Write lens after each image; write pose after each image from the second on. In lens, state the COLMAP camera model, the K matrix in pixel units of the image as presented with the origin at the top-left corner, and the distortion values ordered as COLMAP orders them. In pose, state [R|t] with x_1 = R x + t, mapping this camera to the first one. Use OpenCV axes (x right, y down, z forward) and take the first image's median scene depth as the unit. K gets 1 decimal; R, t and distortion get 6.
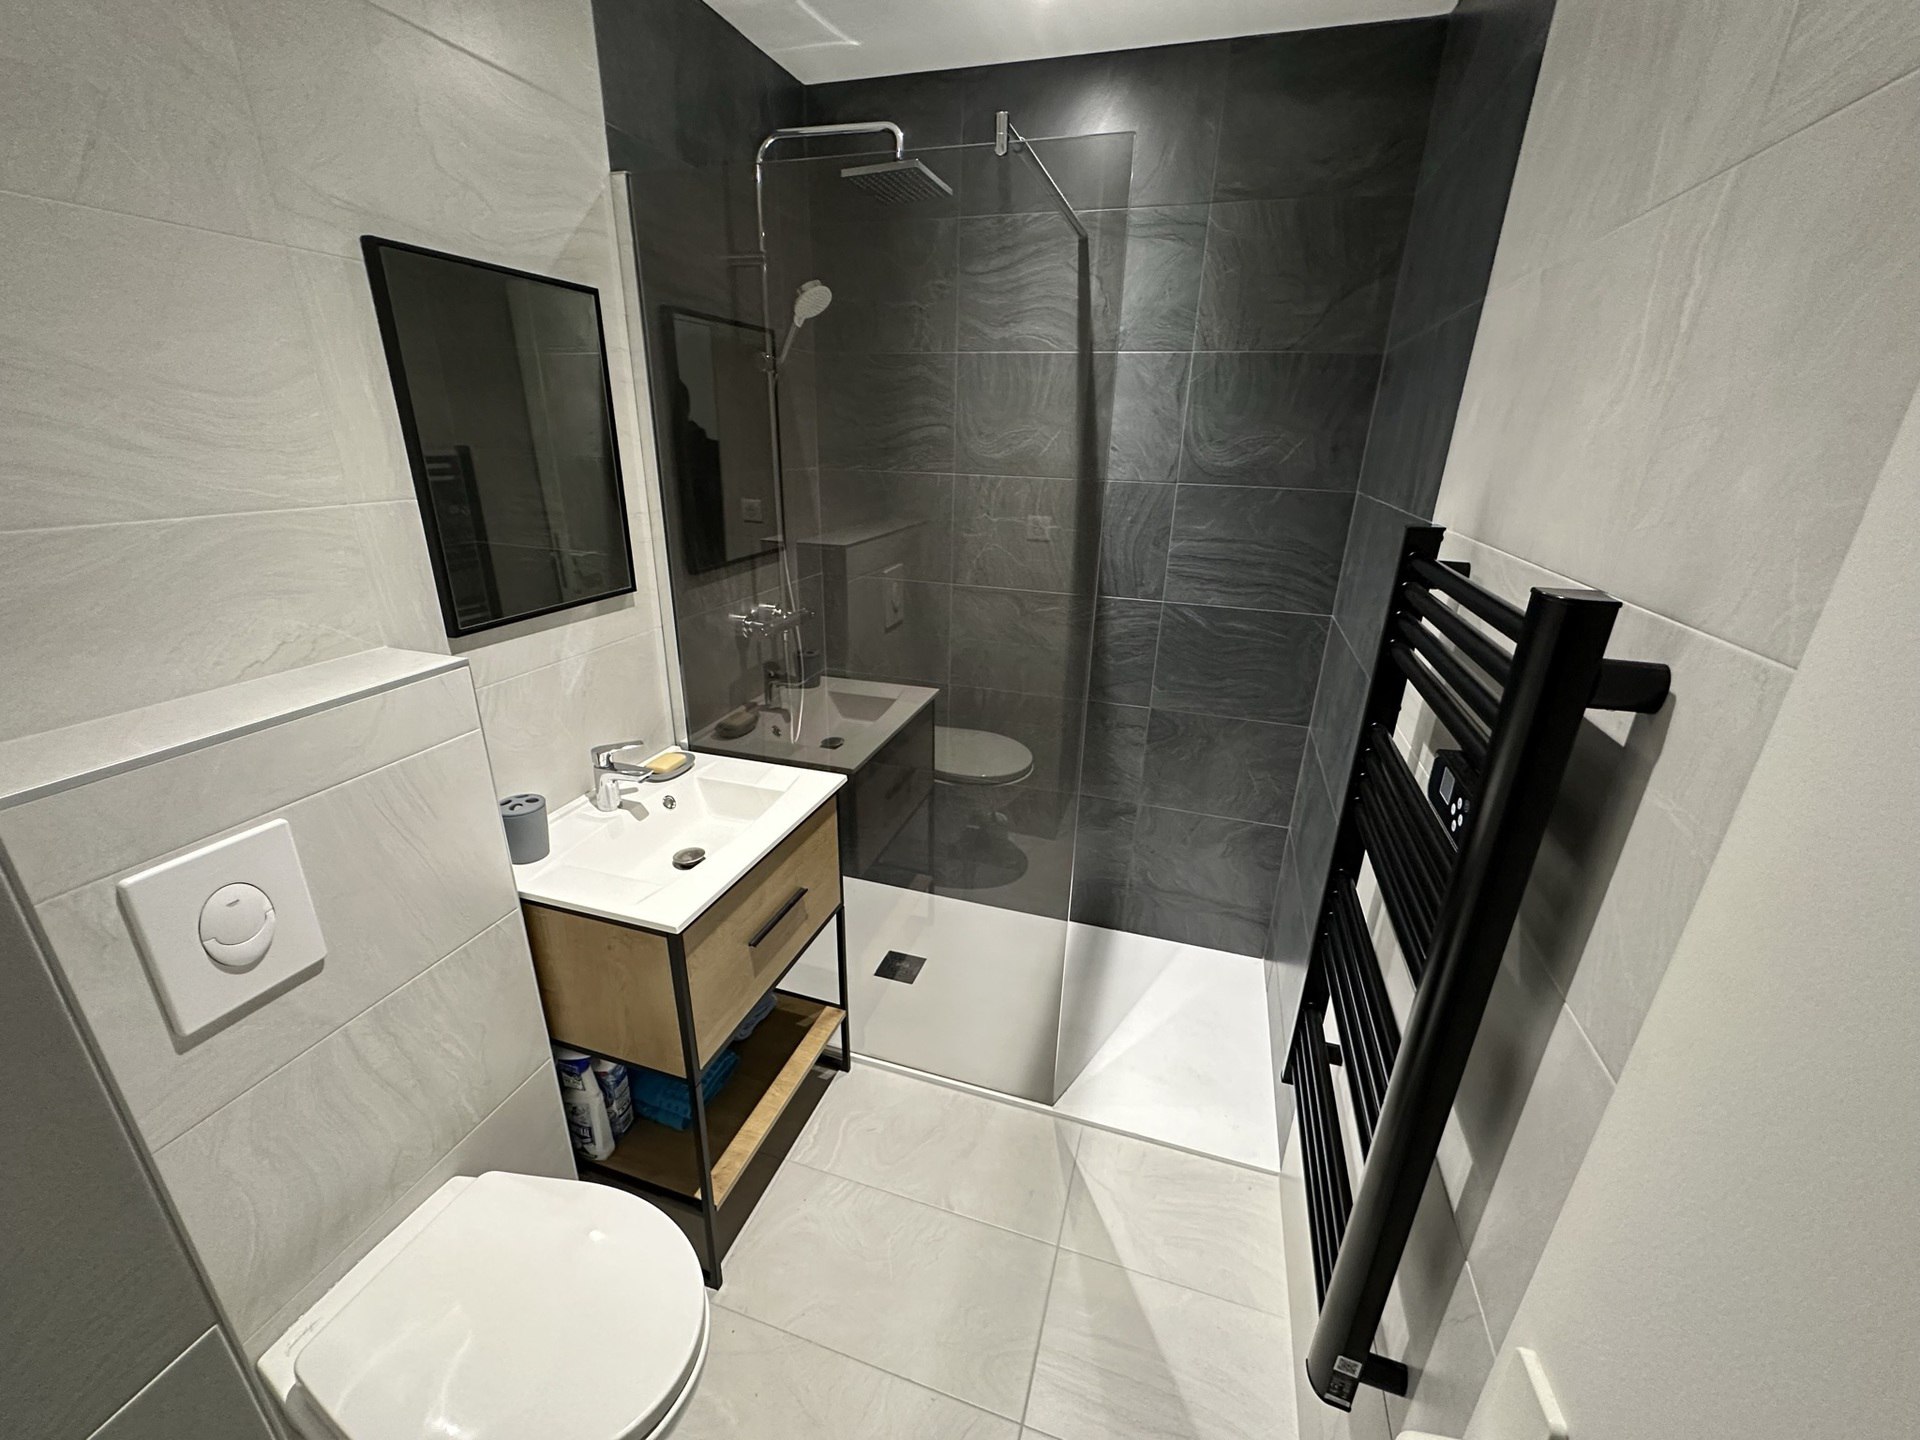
lens RADIAL K [[767.3, 0, 963.5], [0, 767.3, 721.4], [0, 0, 1]] dist [-0.001344, -0.000433]
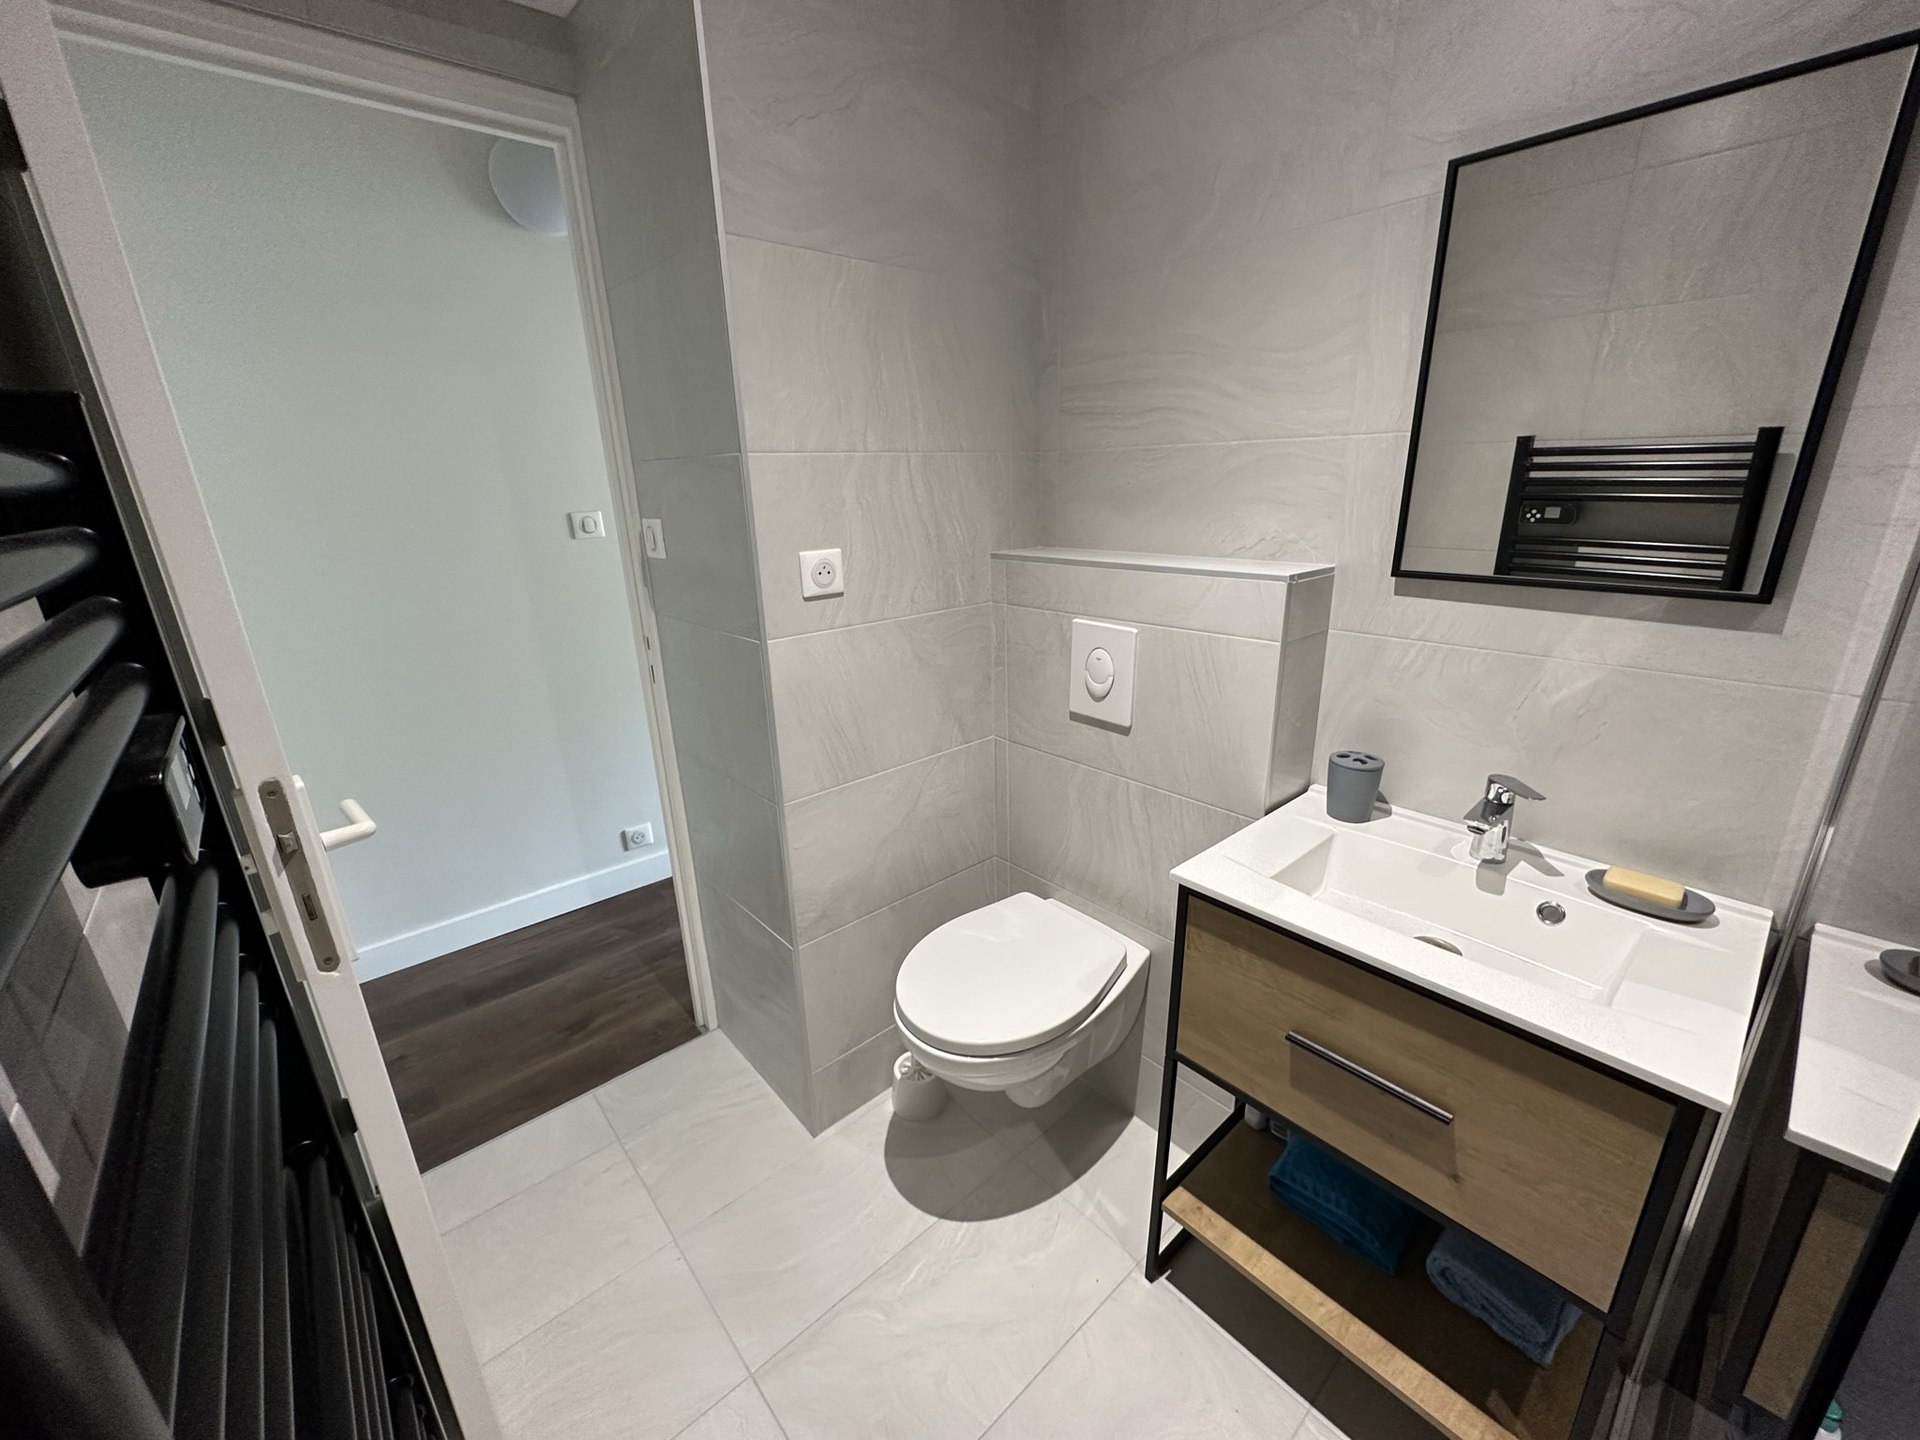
lens RADIAL K [[767.3, 0, 970.0], [0, 767.3, 722.4], [0, 0, 1]] dist [-0.001344, -0.000433]
pose [[-0.507192, 0.250867, -0.824513, 0.551081], [-0.294704, 0.848542, 0.439462, -0.262945], [0.809880, 0.465879, -0.356442, 1.181512]]
